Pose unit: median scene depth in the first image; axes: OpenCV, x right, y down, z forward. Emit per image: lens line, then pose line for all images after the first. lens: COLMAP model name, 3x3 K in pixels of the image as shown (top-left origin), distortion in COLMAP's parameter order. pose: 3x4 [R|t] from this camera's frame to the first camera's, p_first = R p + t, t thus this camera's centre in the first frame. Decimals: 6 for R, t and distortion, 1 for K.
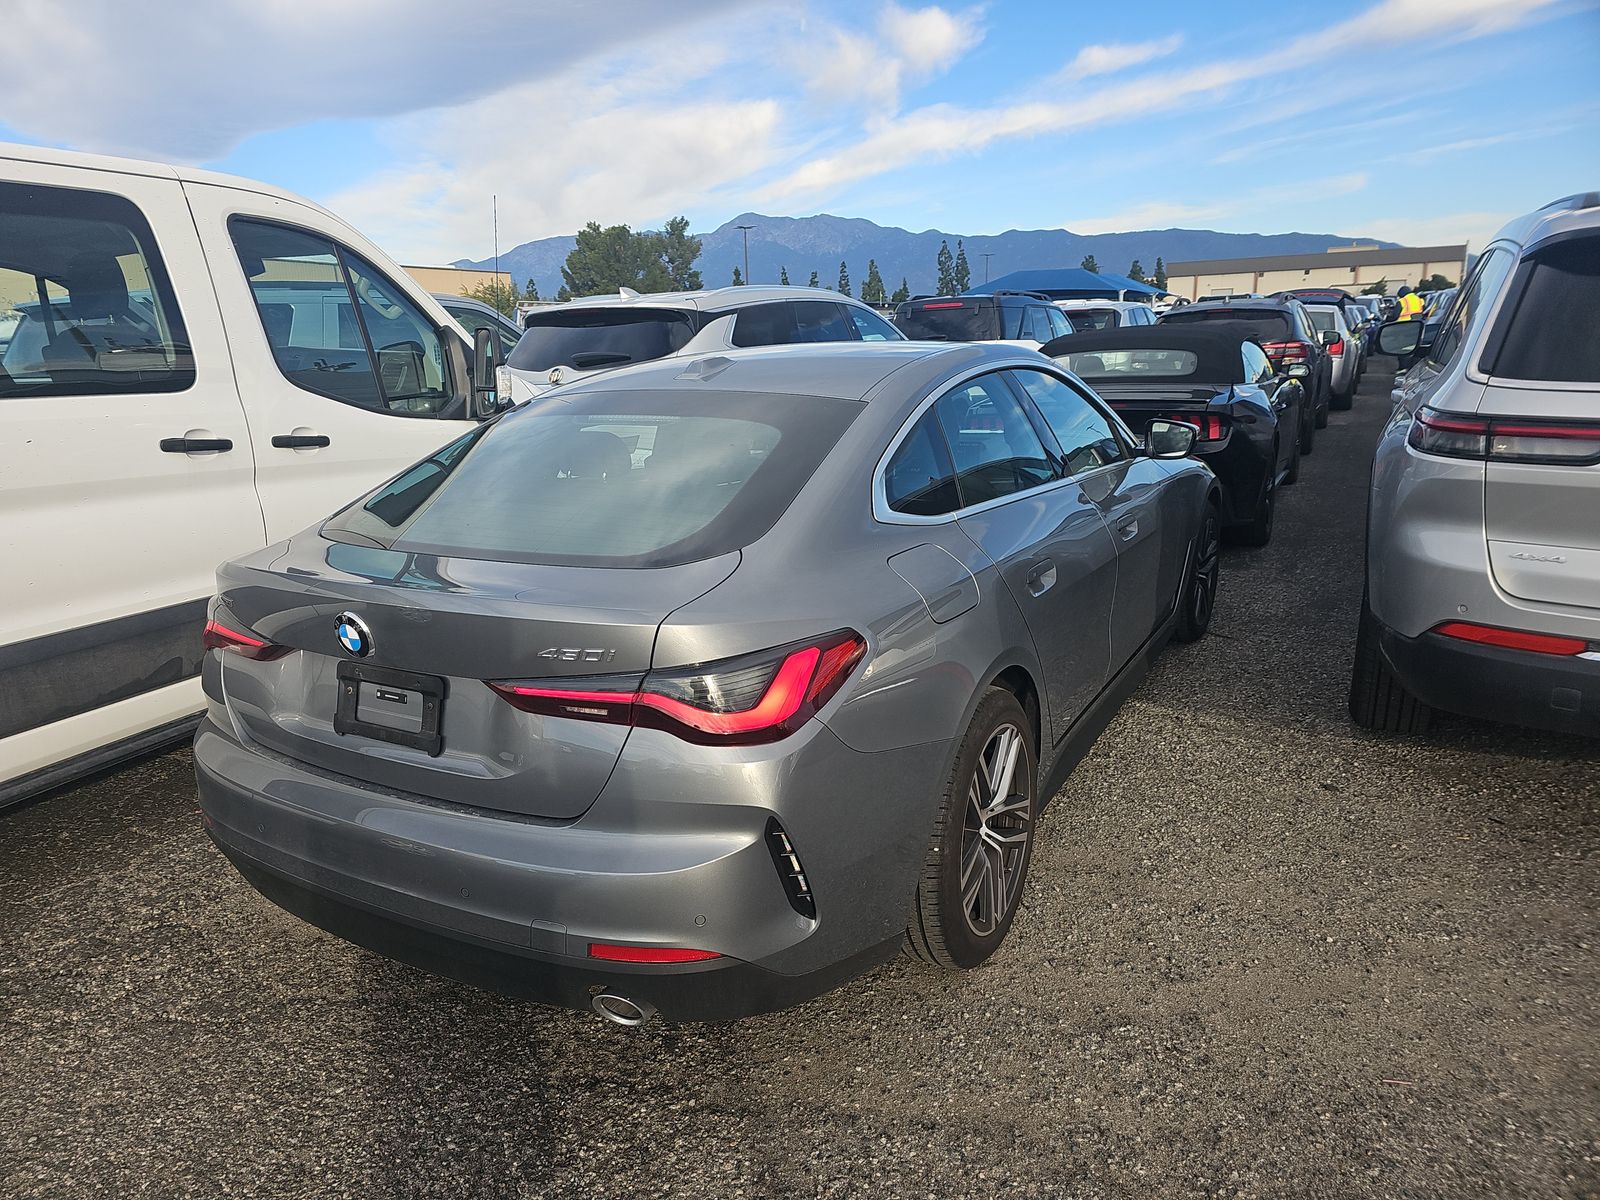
lens RADIAL K [[1062.1, 0, 775.3], [0, 1062.1, 583.0], [0, 0, 1]] dist [0.050528, -0.048556]
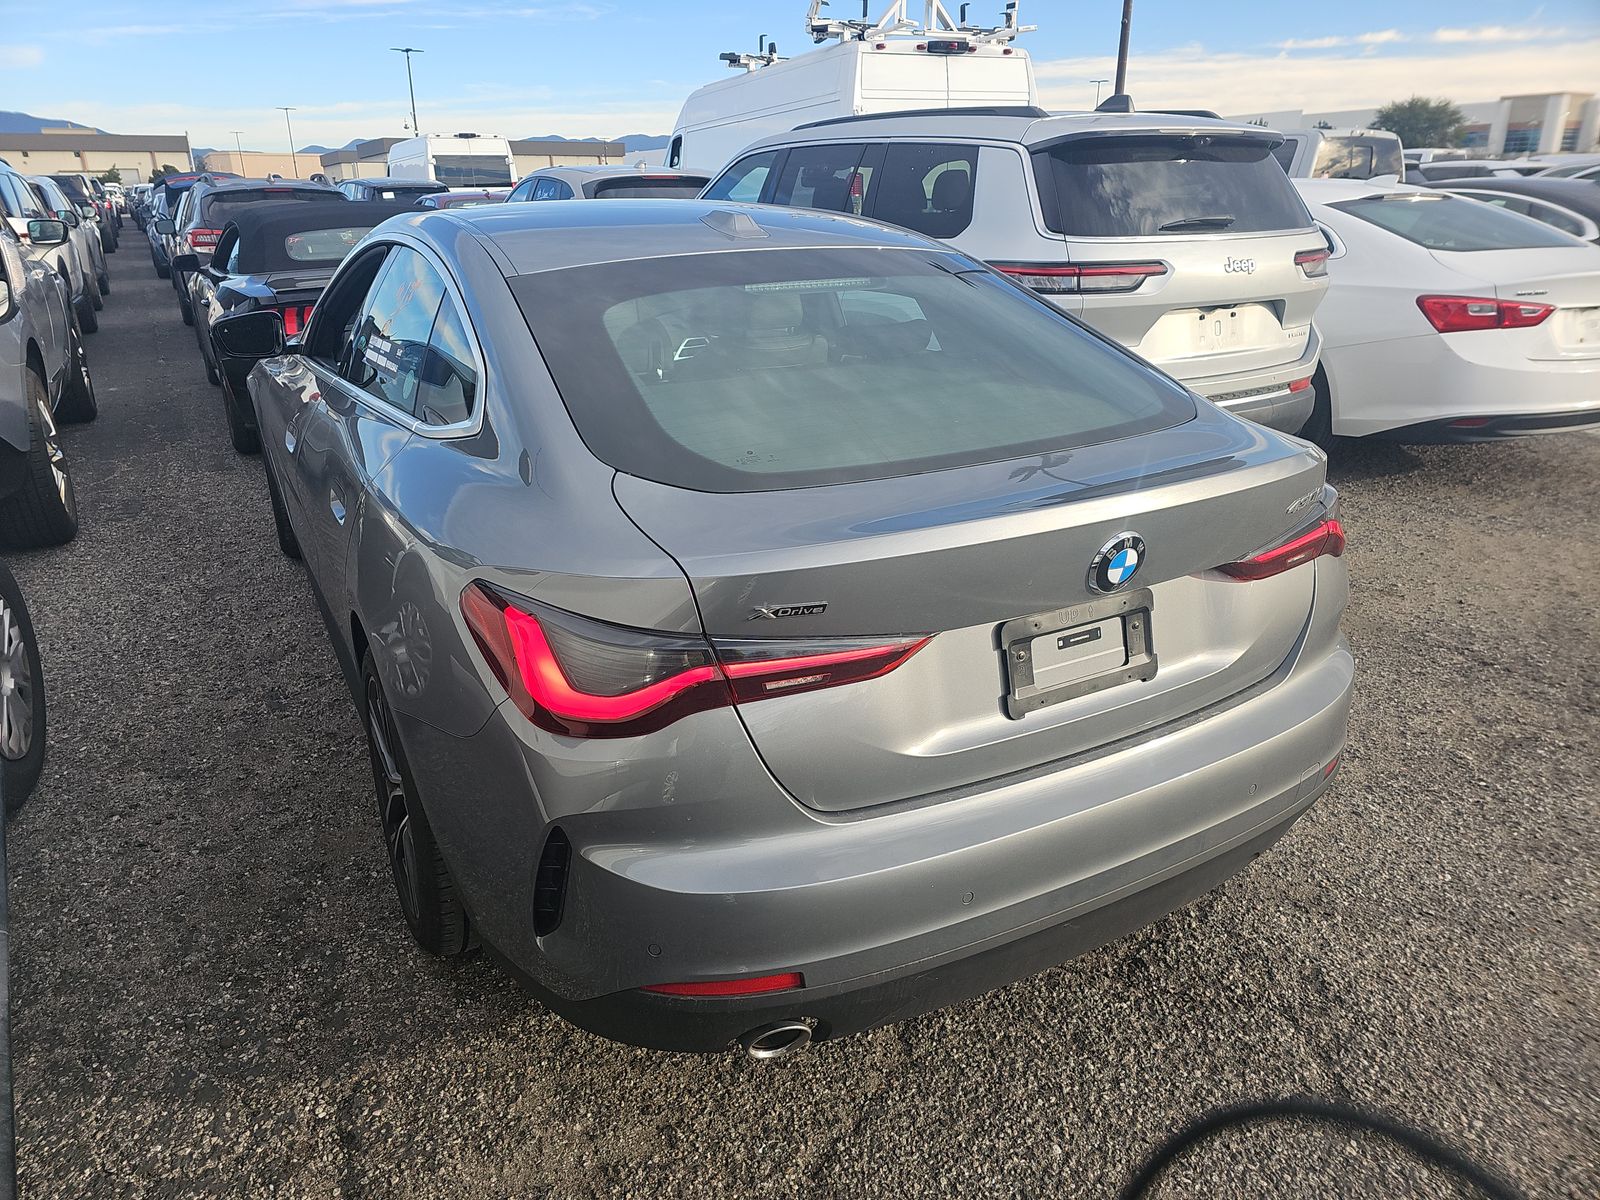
lens RADIAL K [[1062.1, 0, 780.5], [0, 1062.1, 582.8], [0, 0, 1]] dist [0.050528, -0.048556]
pose [[0.503269, -0.266928, 0.821869, -0.789799], [0.190502, 0.961967, 0.195776, -0.091218], [-0.842869, 0.058040, 0.534979, 0.548982]]
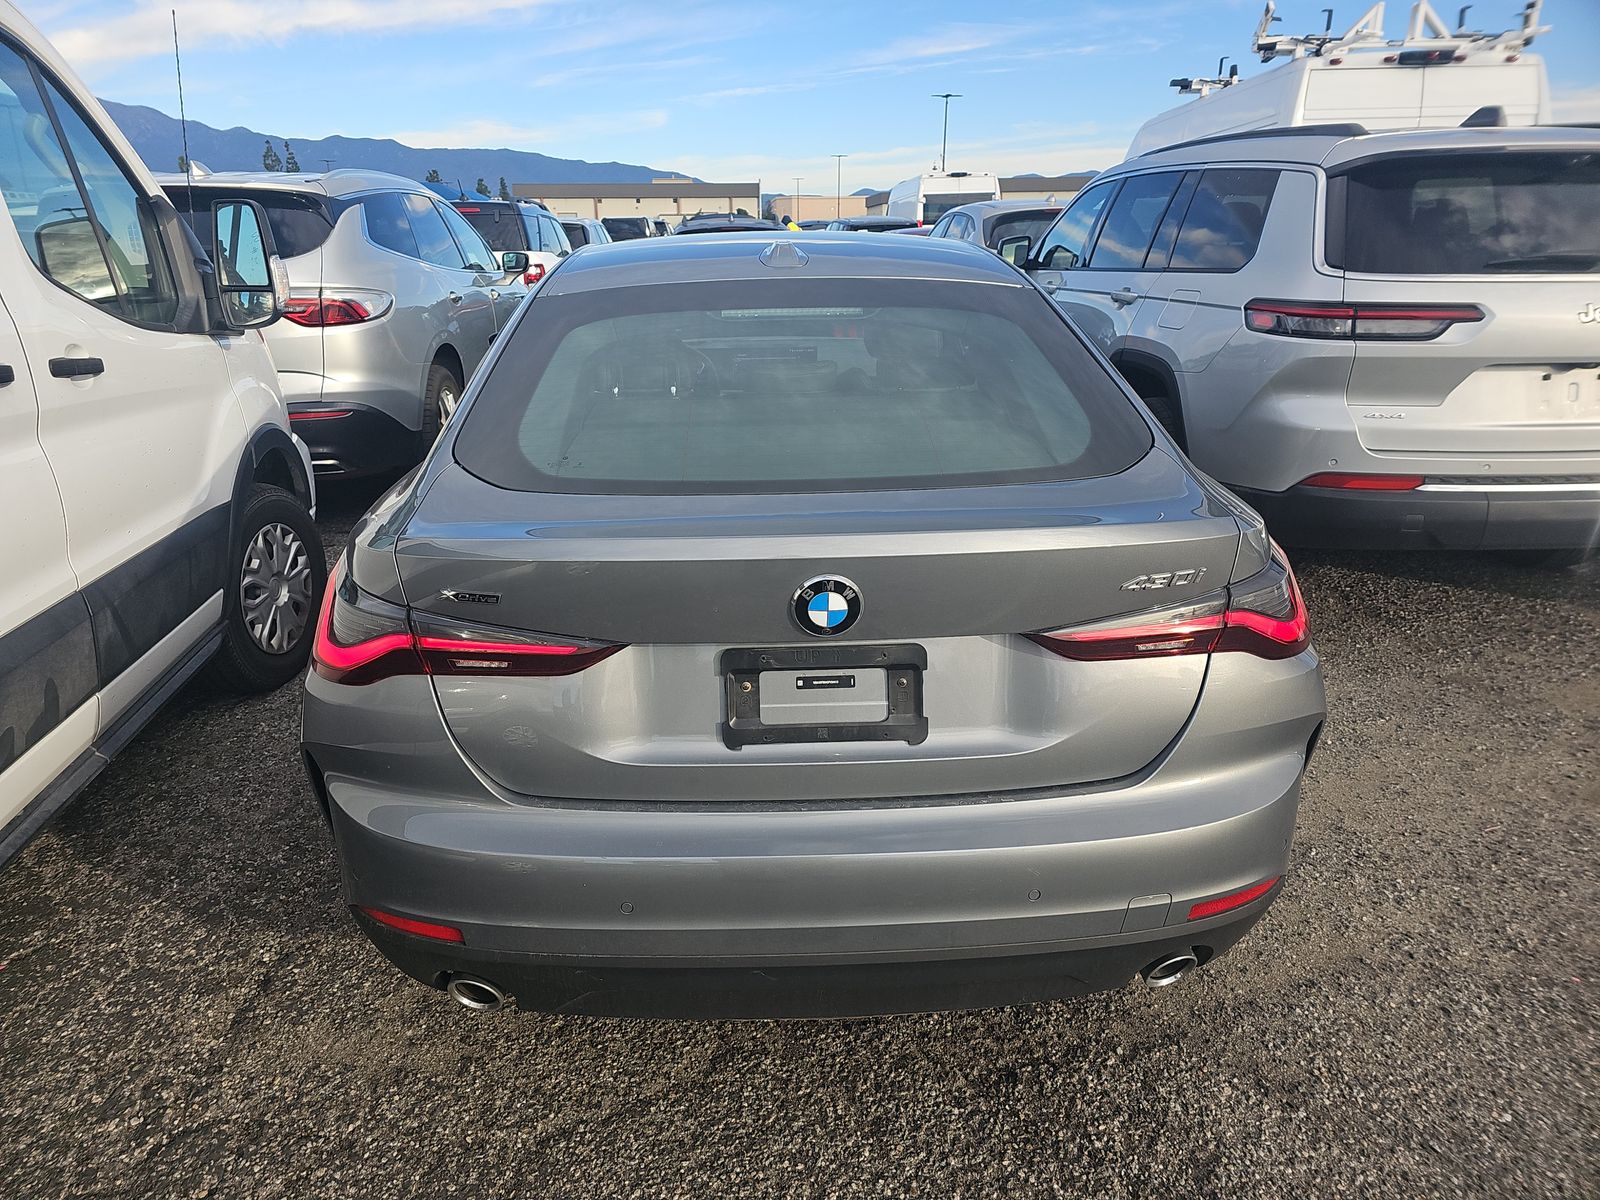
lens RADIAL K [[1062.1, 0, 770.3], [0, 1062.1, 589.1], [0, 0, 1]] dist [0.050528, -0.048556]
pose [[0.839334, -0.145978, 0.523649, -0.554014], [0.106803, 0.988778, 0.104453, -0.028803], [-0.533021, -0.031743, 0.845506, 0.282884]]
